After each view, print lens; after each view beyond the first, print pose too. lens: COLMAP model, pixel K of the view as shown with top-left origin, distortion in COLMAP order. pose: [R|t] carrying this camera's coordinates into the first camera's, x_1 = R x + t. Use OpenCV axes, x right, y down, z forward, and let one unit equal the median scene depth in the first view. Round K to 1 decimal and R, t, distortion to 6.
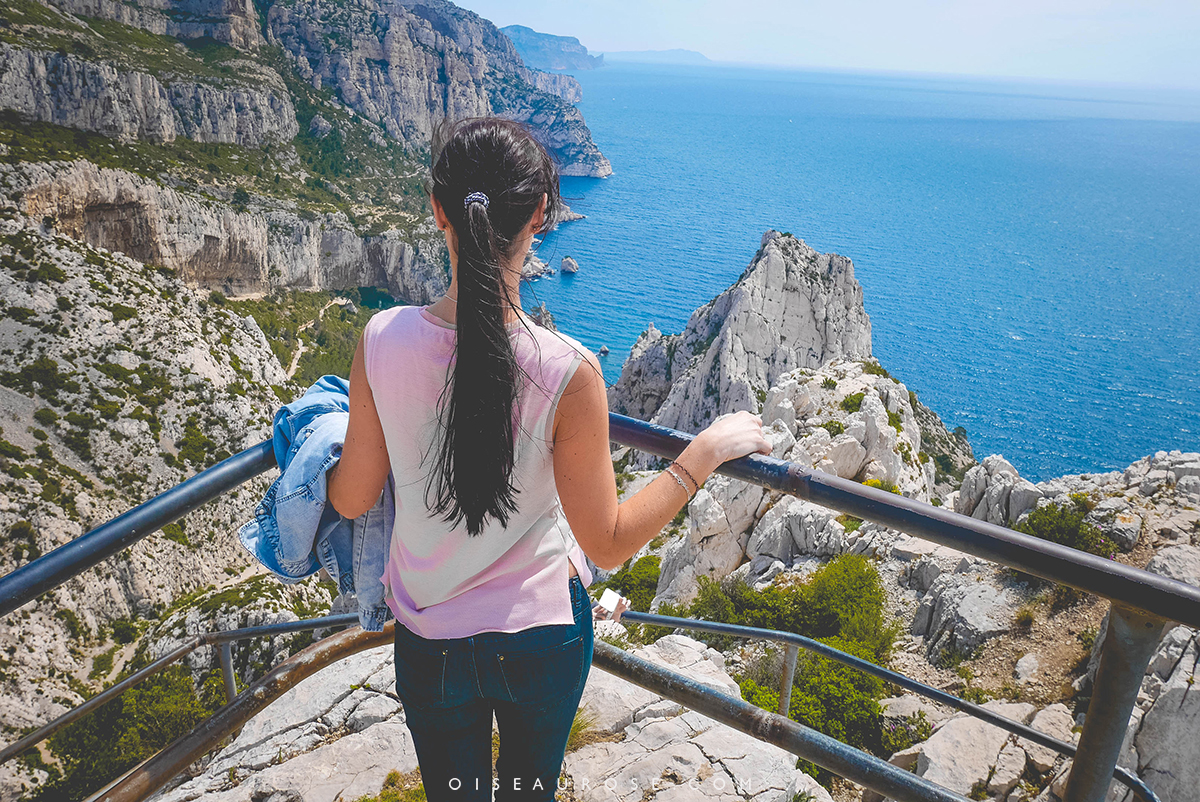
lens RADIAL K [[992.4, 0, 600.0], [0, 992.4, 401.0], [0, 0, 1]] dist [-0.010053, 0.005387]
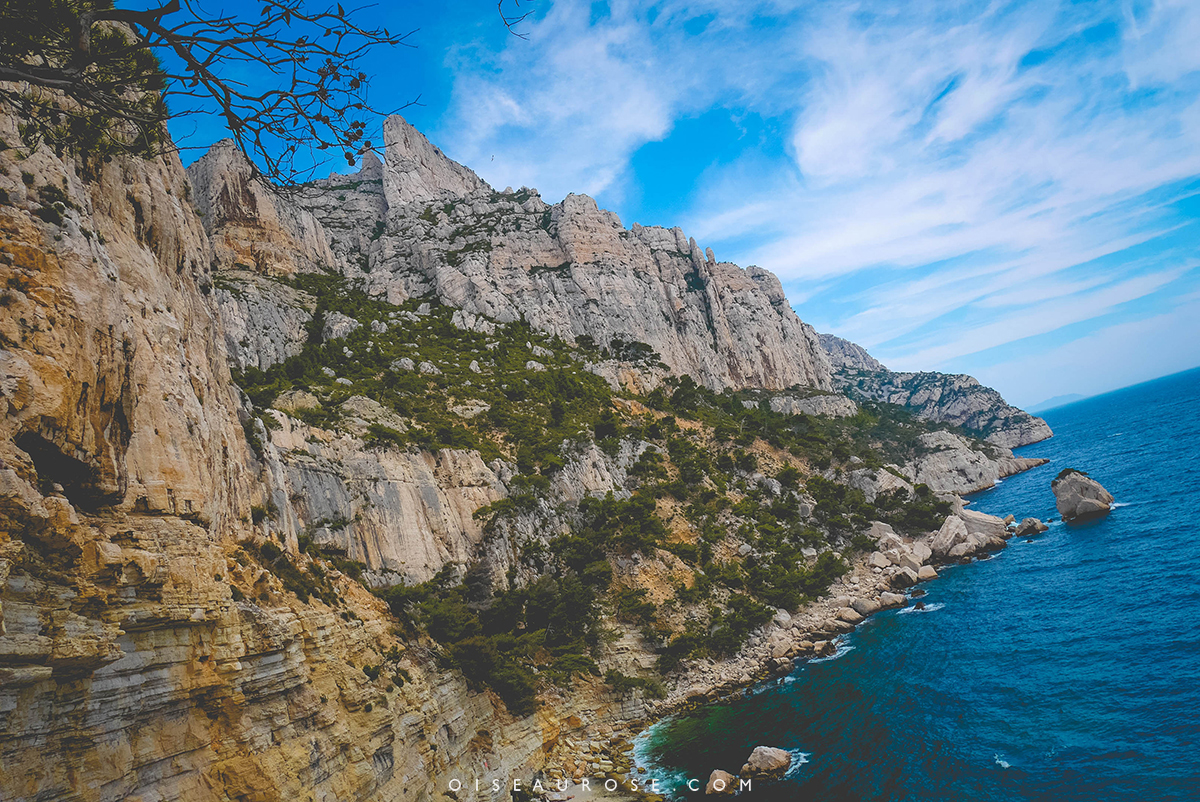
lens RADIAL K [[864.3, 0, 600.0], [0, 864.3, 401.0], [0, 0, 1]] dist [-0.077997, 0.037922]
pose [[0.863388, -0.338314, -0.374305, -0.146243], [0.144979, 0.876943, -0.458205, -0.168394], [0.483262, 0.341343, 0.806191, 1.915997]]
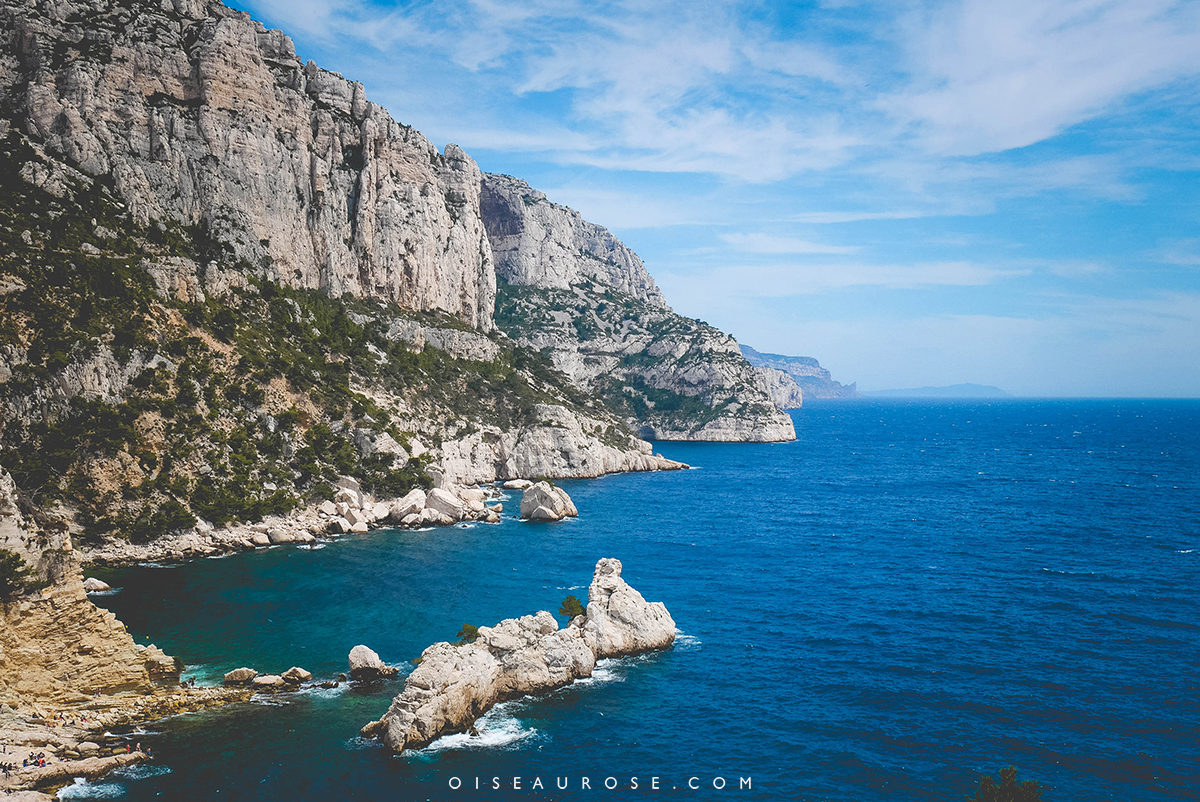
lens RADIAL K [[1358.0, 0, 600.0], [0, 1358.0, 401.0], [0, 0, 1]] dist [0.002440, -0.011590]
pose [[0.981295, -0.039218, -0.188475, 0.233188], [-0.026110, 0.942872, -0.332130, -0.018013], [0.190733, 0.330839, 0.924211, 1.460368]]
